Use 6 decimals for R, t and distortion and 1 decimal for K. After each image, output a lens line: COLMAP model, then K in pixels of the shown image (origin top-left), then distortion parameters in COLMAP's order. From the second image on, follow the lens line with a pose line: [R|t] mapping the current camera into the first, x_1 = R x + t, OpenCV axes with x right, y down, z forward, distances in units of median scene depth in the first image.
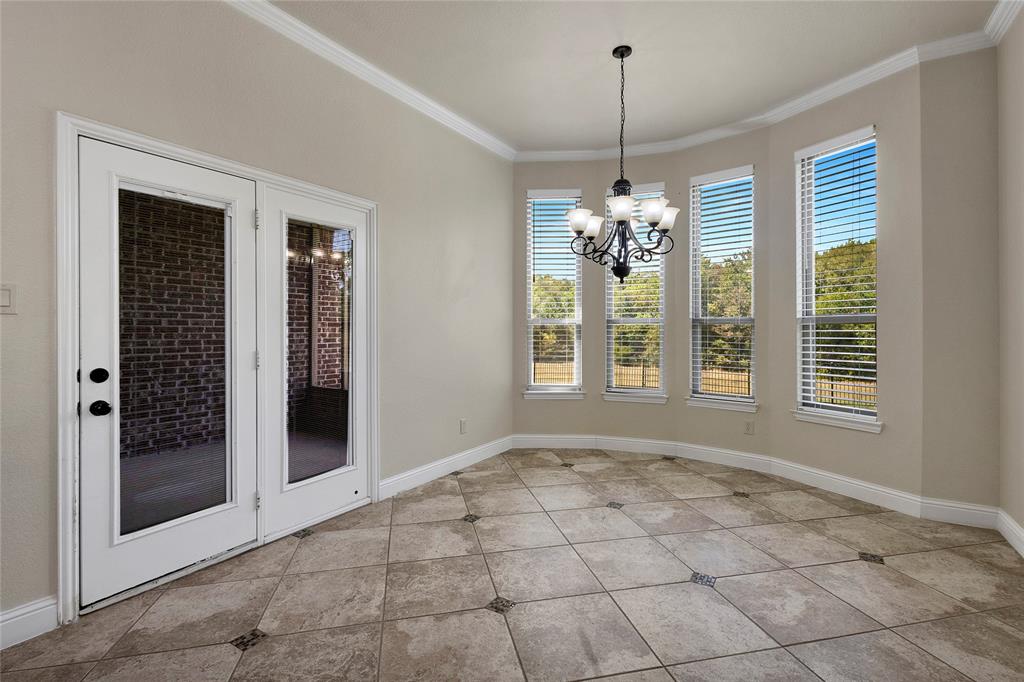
lens RADIAL K [[484.5, 0, 514.6], [0, 484.5, 336.2], [0, 0, 1]] dist [0.009711, -0.003313]
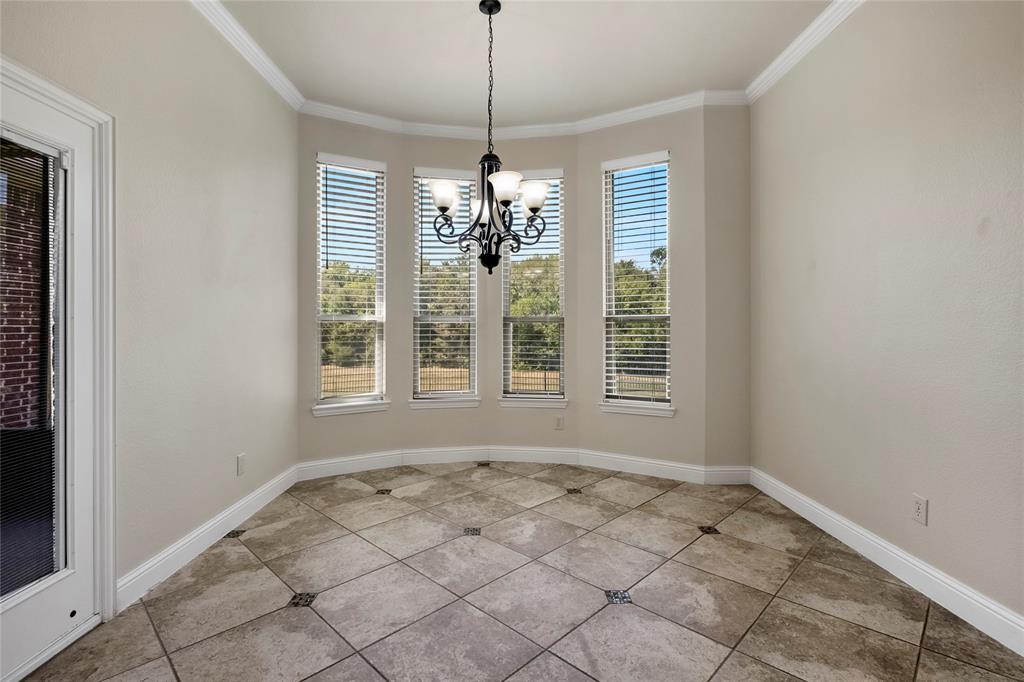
lens RADIAL K [[484.5, 0, 509.9], [0, 484.5, 332.8], [0, 0, 1]] dist [0.009711, -0.003313]
pose [[0.837997, -0.005636, 0.545645, -0.179779], [0.008762, 0.999957, -0.003128, -0.001483], [-0.545604, 0.007402, 0.838010, 0.207223]]
